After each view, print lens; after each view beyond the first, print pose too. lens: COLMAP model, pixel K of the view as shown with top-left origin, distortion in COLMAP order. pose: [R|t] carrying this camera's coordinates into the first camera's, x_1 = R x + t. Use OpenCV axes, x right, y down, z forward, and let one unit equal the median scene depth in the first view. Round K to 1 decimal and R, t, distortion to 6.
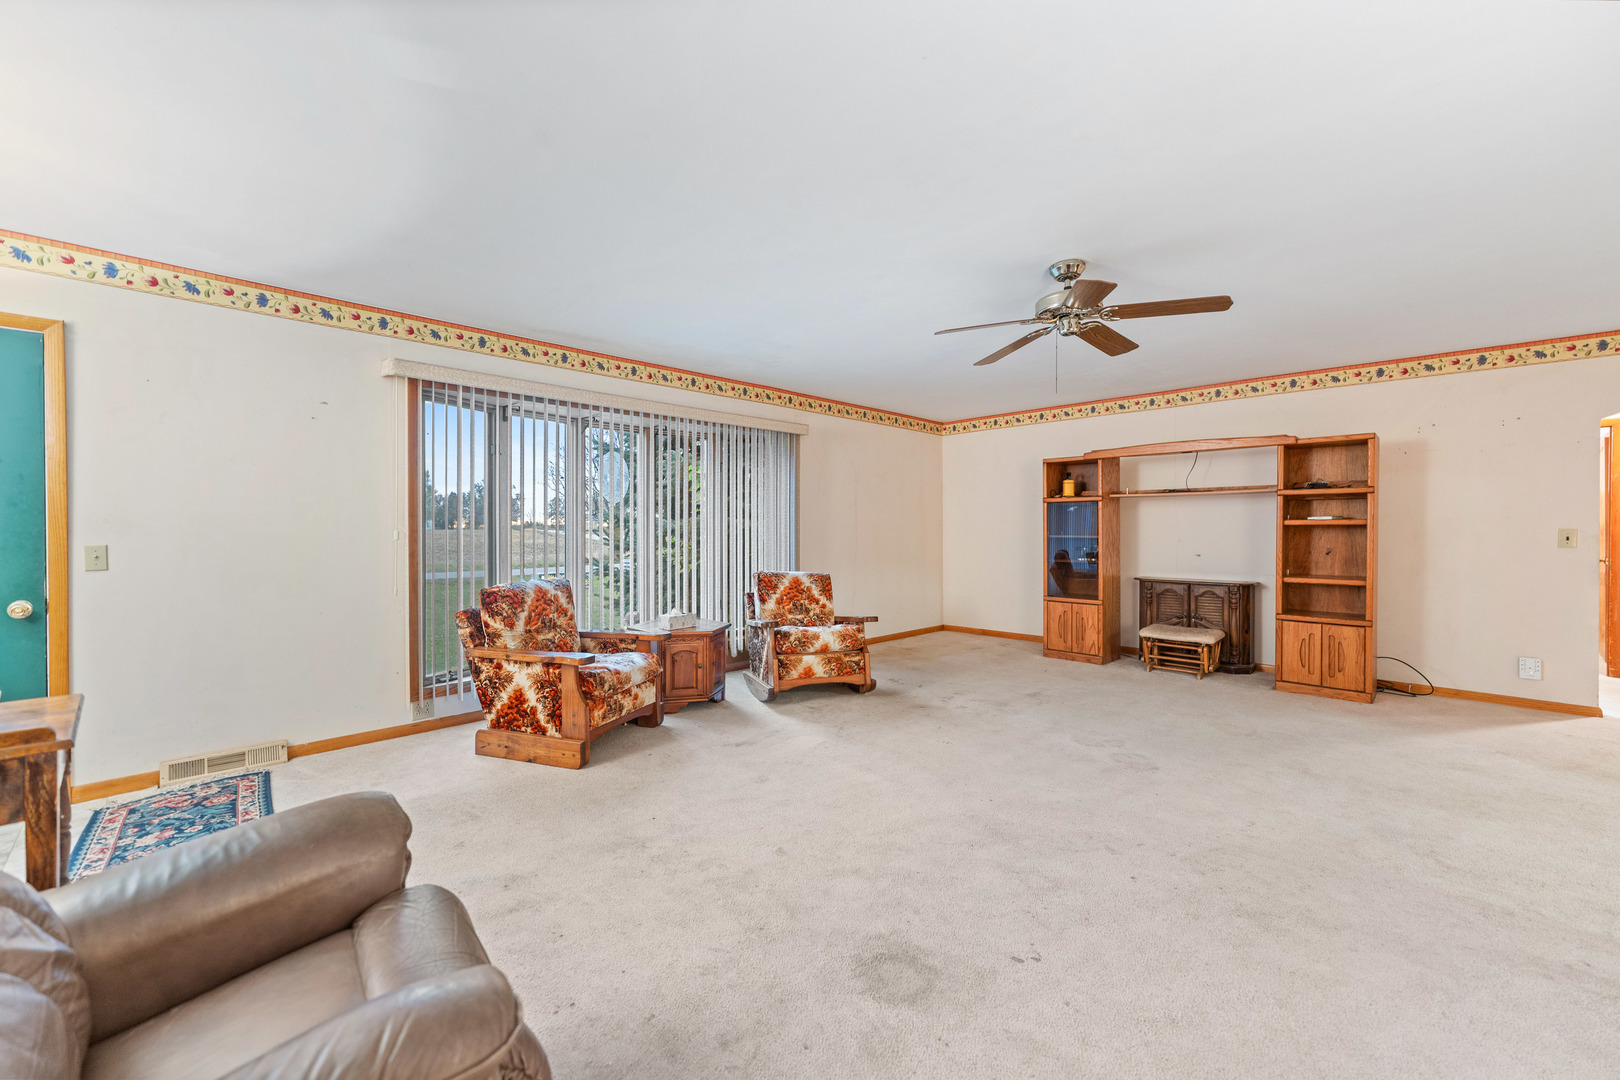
lens RADIAL K [[645.6, 0, 801.2], [0, 645.6, 530.4], [0, 0, 1]] dist [0.000443, -0.000089]
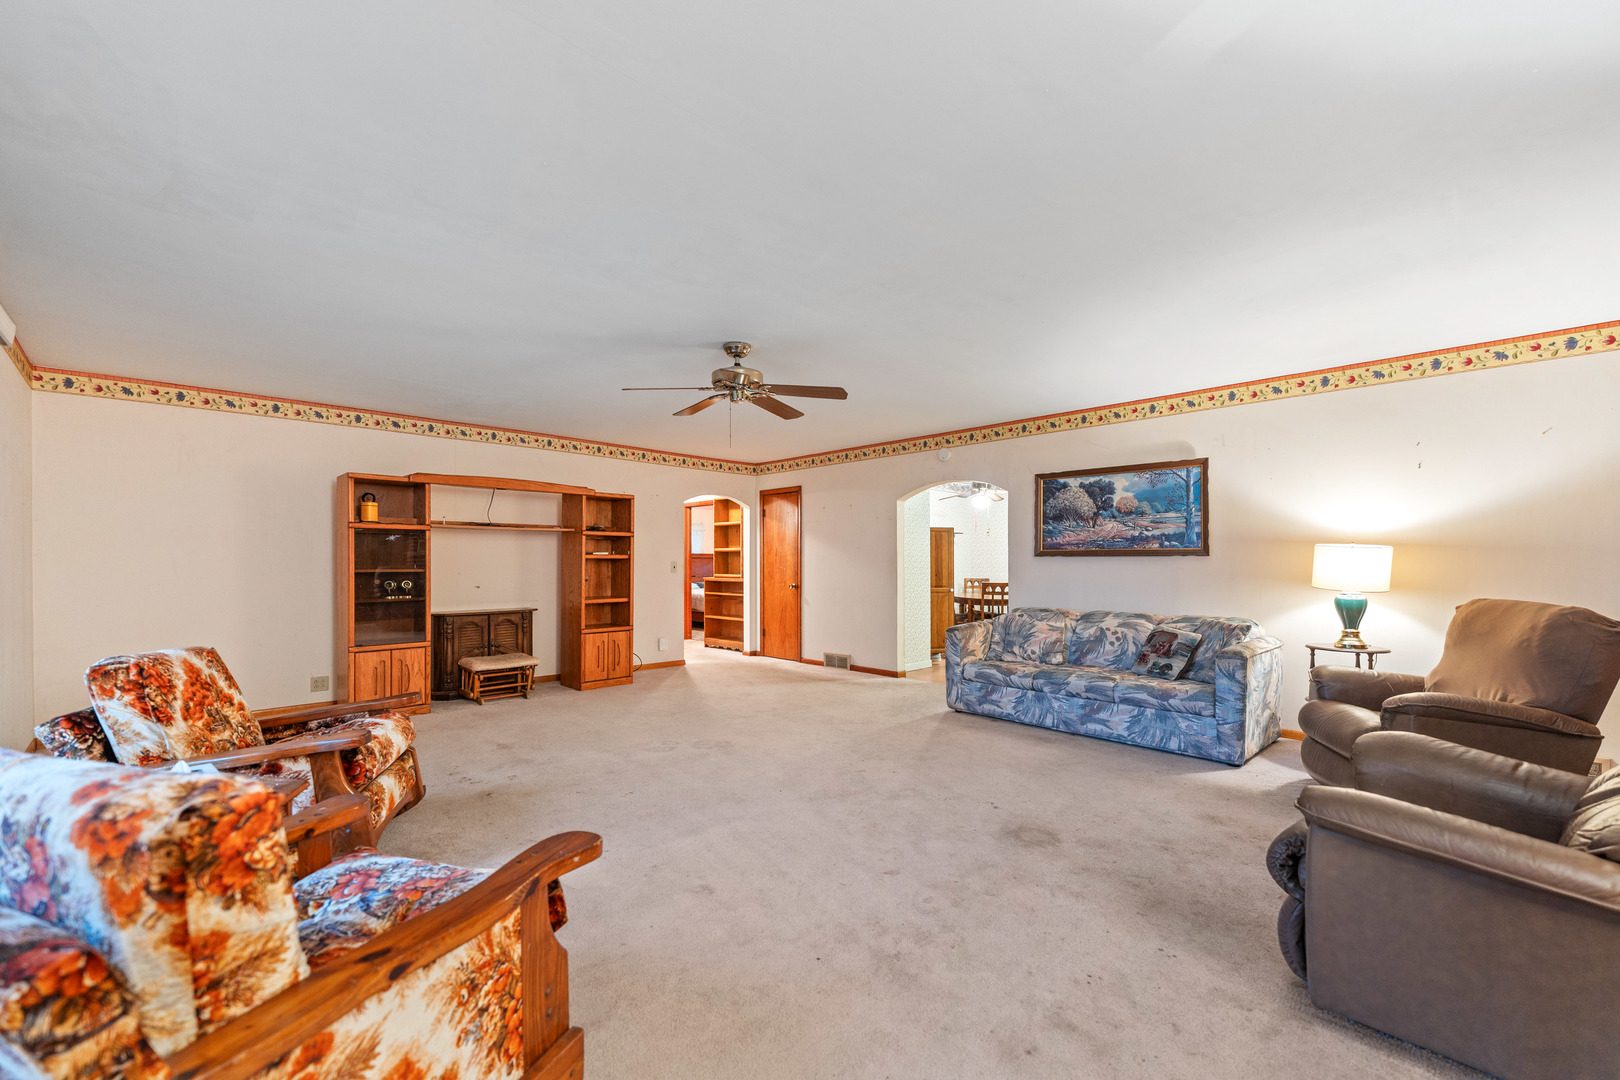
lens RADIAL K [[661.8, 0, 808.3], [0, 661.8, 558.0], [0, 0, 1]] dist [0.002710, 0.000147]
pose [[-0.006929, 0.005728, 0.999960, -0.617812], [0.002563, 0.999980, -0.005710, -0.000662], [-0.999973, 0.002524, -0.006944, 0.642620]]
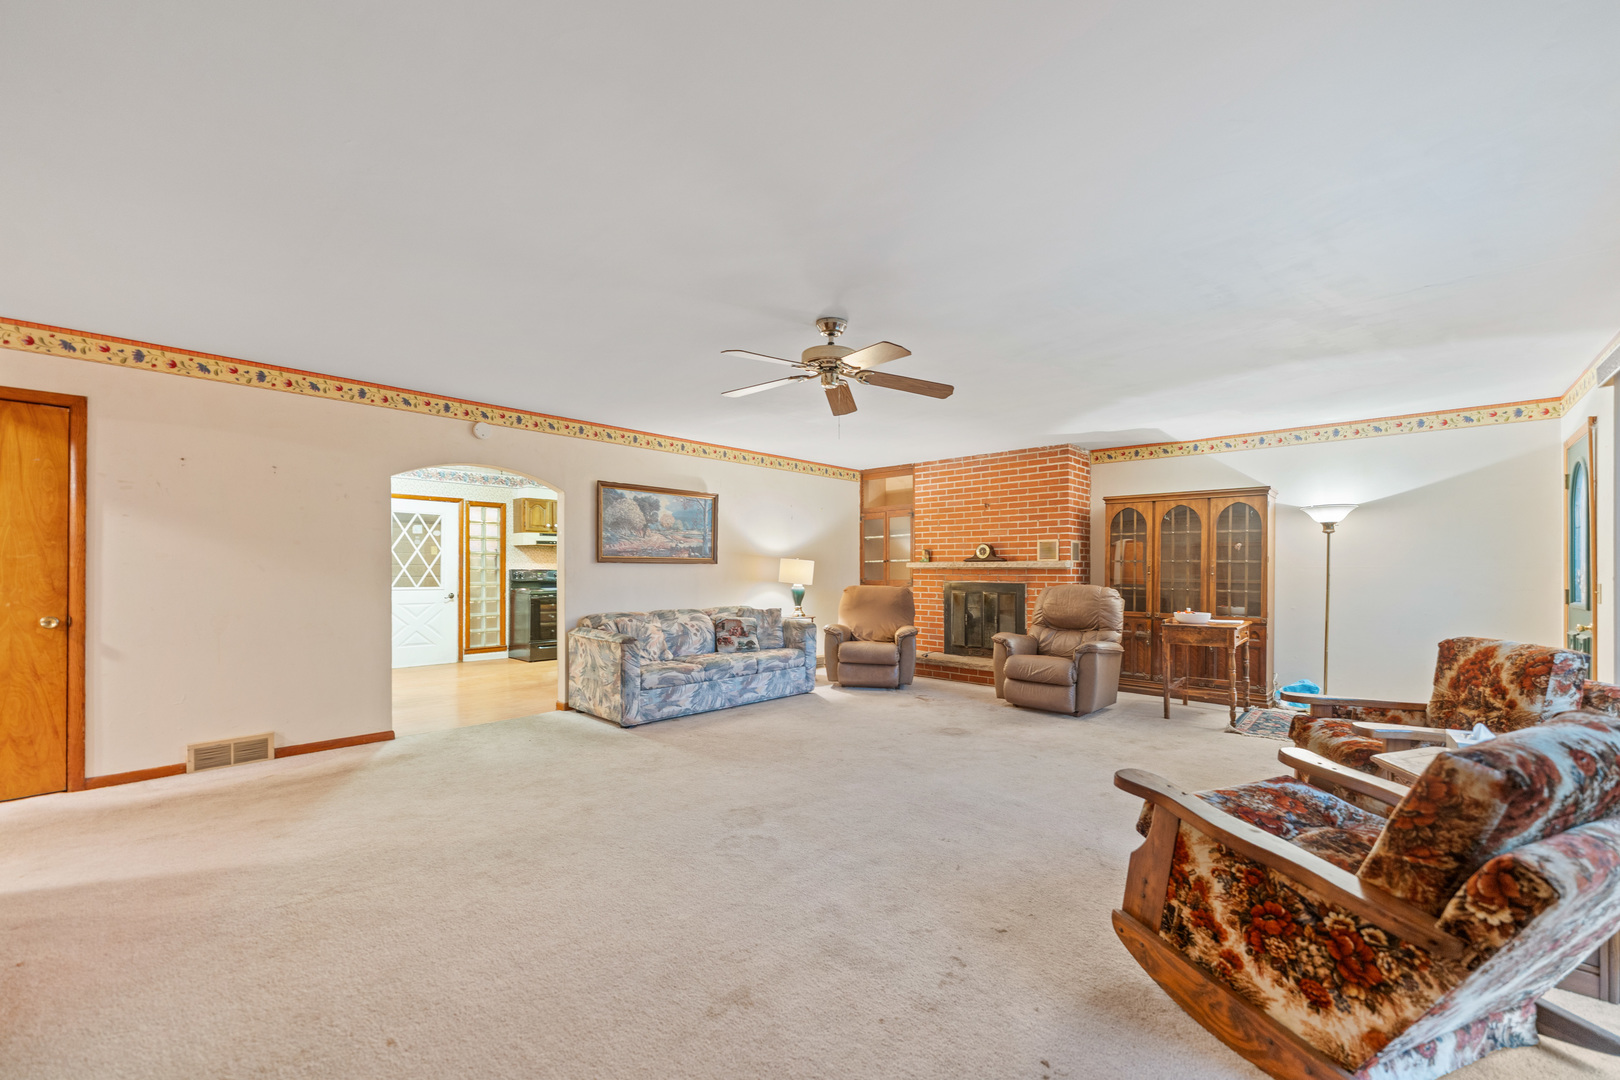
lens RADIAL K [[655.2, 0, 808.8], [0, 655.2, 566.4], [0, 0, 1]] dist [-0.001706, -0.000196]
pose [[-0.998582, -0.003396, -0.053134, 0.372431], [-0.003348, 0.999994, -0.000996, -0.002609], [0.053137, -0.000816, -0.998587, 1.527725]]
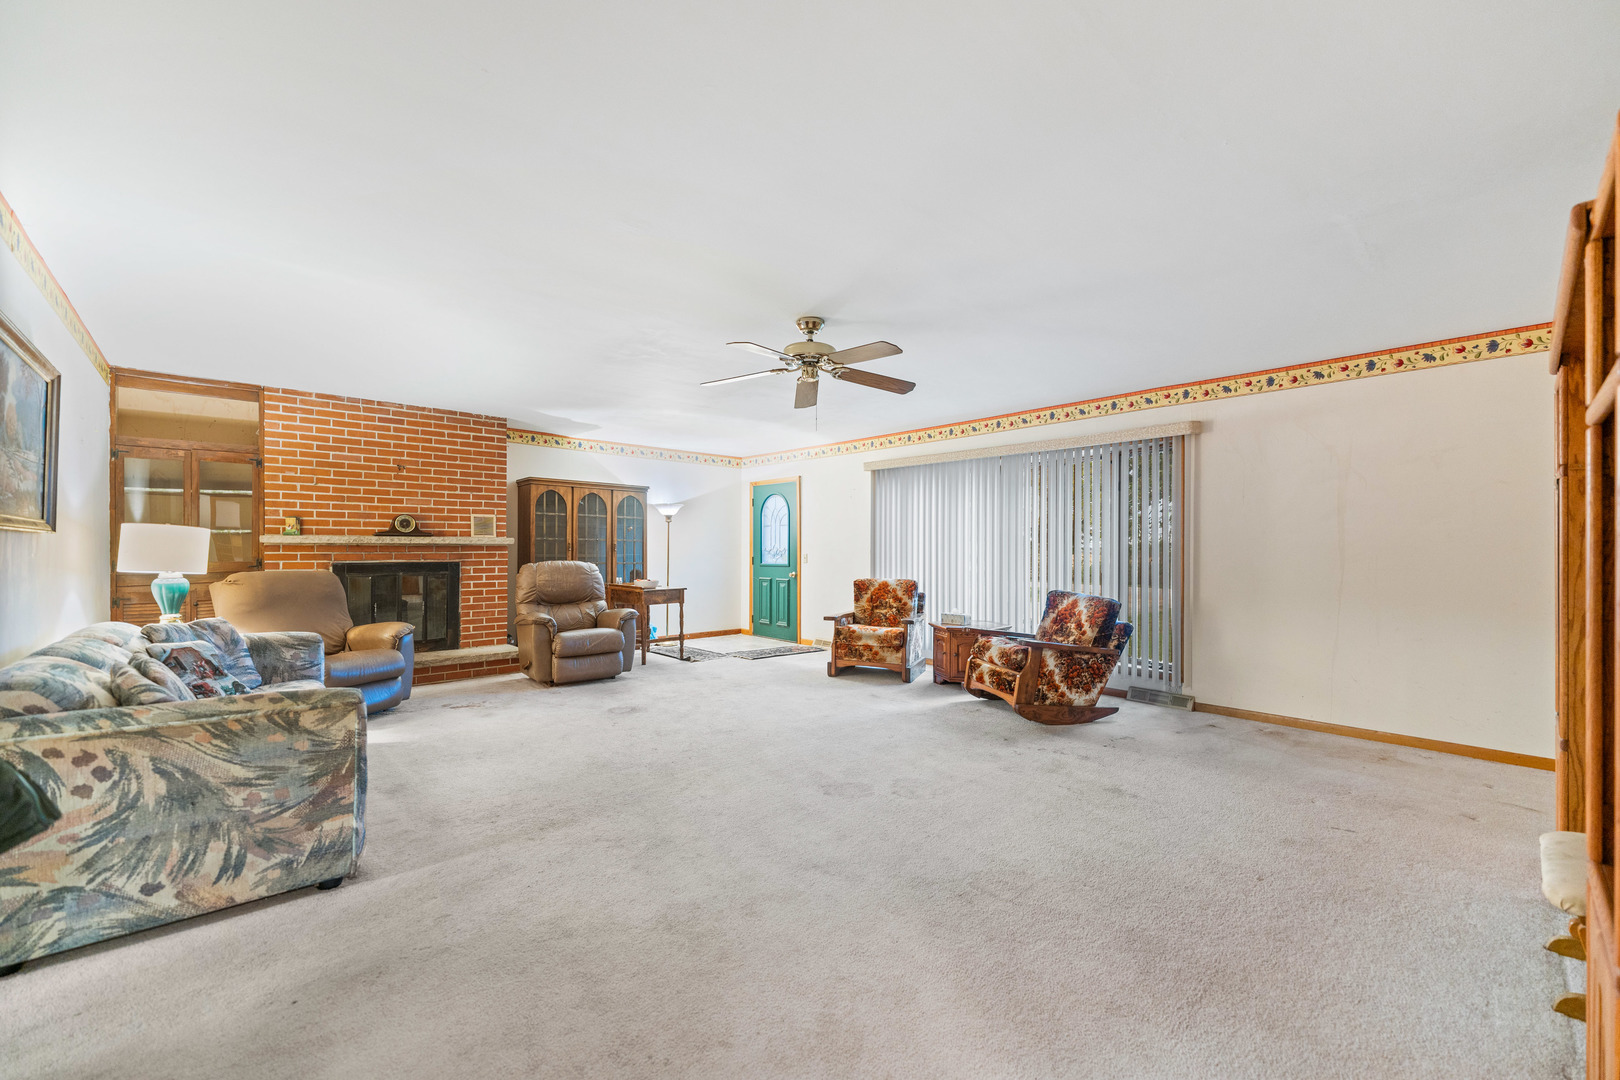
lens RADIAL K [[645.9, 0, 806.6], [0, 645.9, 546.7], [0, 0, 1]] dist [0.001369, 0.000020]
pose [[-0.031923, -0.003098, -0.999486, 1.159898], [-0.007896, 0.999965, -0.002848, 0.000893], [0.999459, 0.007801, -0.031946, 0.757482]]
